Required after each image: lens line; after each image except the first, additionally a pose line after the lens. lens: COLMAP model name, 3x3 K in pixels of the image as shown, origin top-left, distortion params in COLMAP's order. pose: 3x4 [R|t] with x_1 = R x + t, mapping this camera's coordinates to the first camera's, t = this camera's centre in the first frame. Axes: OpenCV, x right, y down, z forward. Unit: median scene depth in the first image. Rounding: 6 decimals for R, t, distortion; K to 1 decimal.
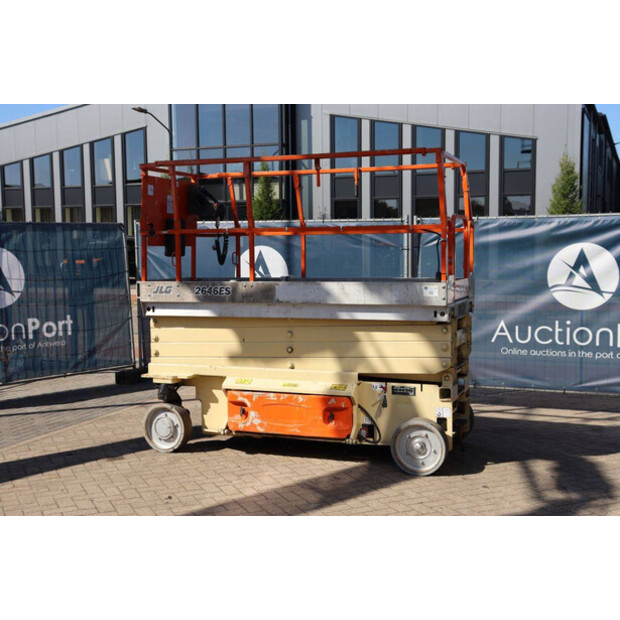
lens RADIAL K [[831.3, 0, 310.0], [0, 831.3, 310.0], [0, 0, 1]] dist [0.000656, 0.292684]
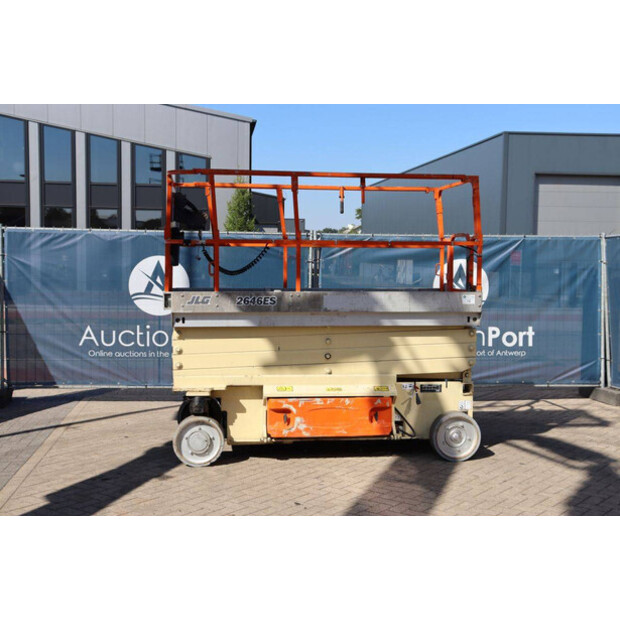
lens RADIAL K [[831.3, 0, 310.0], [0, 831.3, 310.0], [0, 0, 1]] dist [0.000656, 0.292684]
pose [[0.882193, -0.011339, 0.470751, -0.529233], [0.018328, 0.999779, -0.010266, -0.000313], [-0.470531, 0.017685, 0.882206, 0.077920]]
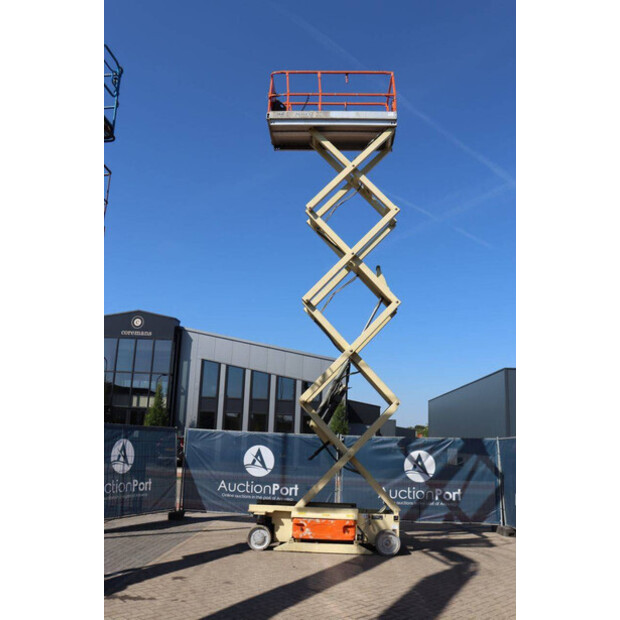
lens RADIAL K [[551.0, 0, 310.0], [0, 551.0, 310.0], [0, 0, 1]] dist [-0.156012, 0.197034]
pose [[0.948901, 0.114846, 0.293934, -0.516172], [-0.019377, 0.950874, -0.308972, 0.018177], [-0.314979, 0.287488, 0.904510, -0.387609]]
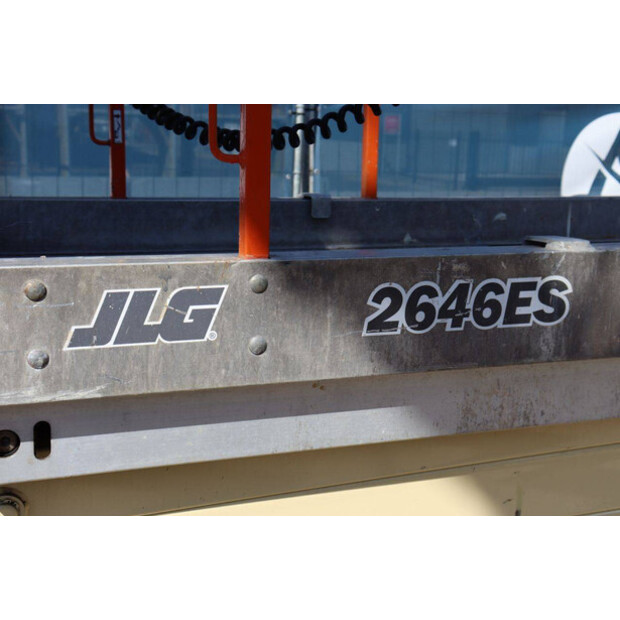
lens RADIAL K [[940.6, 0, 310.0], [0, 940.6, 310.0], [0, 0, 1]] dist [0.093038, 0.112250]
pose [[0.746246, -0.096384, 0.658655, -0.272077], [0.017621, 0.991975, 0.125197, -0.047185], [-0.665437, -0.081821, 0.741956, 0.864205]]
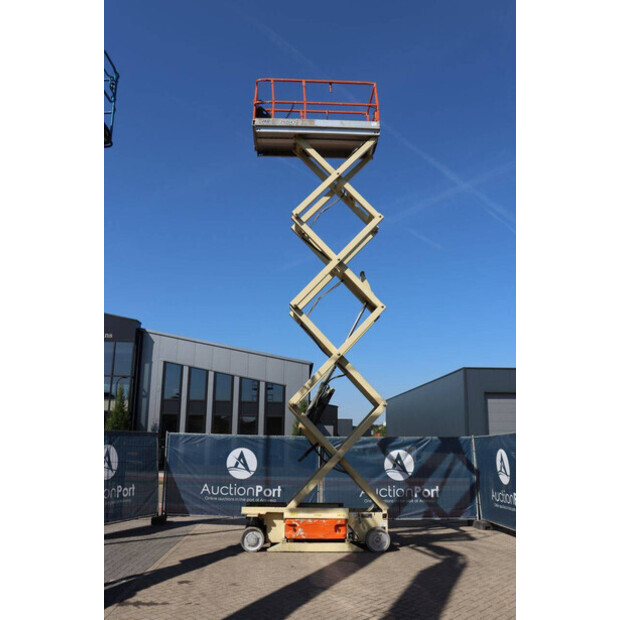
lens RADIAL K [[551.0, 0, 310.0], [0, 551.0, 310.0], [0, 0, 1]] dist [-0.156012, 0.197034]
pose [[0.920760, 0.113249, 0.373331, -0.617110], [0.008579, 0.950831, -0.309591, 0.016430], [-0.390035, 0.288262, 0.874516, -0.386293]]
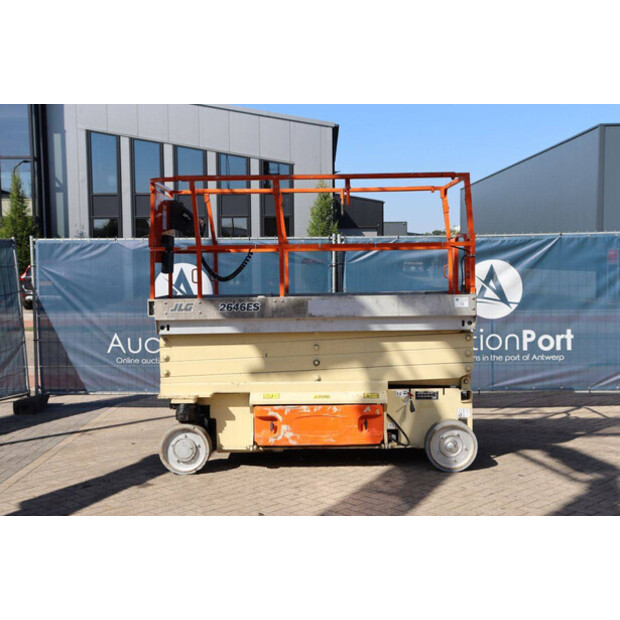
lens RADIAL K [[831.3, 0, 310.0], [0, 831.3, 310.0], [0, 0, 1]] dist [0.000656, 0.292684]
pose [[0.936593, -0.022007, 0.349728, -0.382645], [0.030451, 0.999362, -0.018663, 0.001634], [-0.349094, 0.028129, 0.936665, 0.035810]]
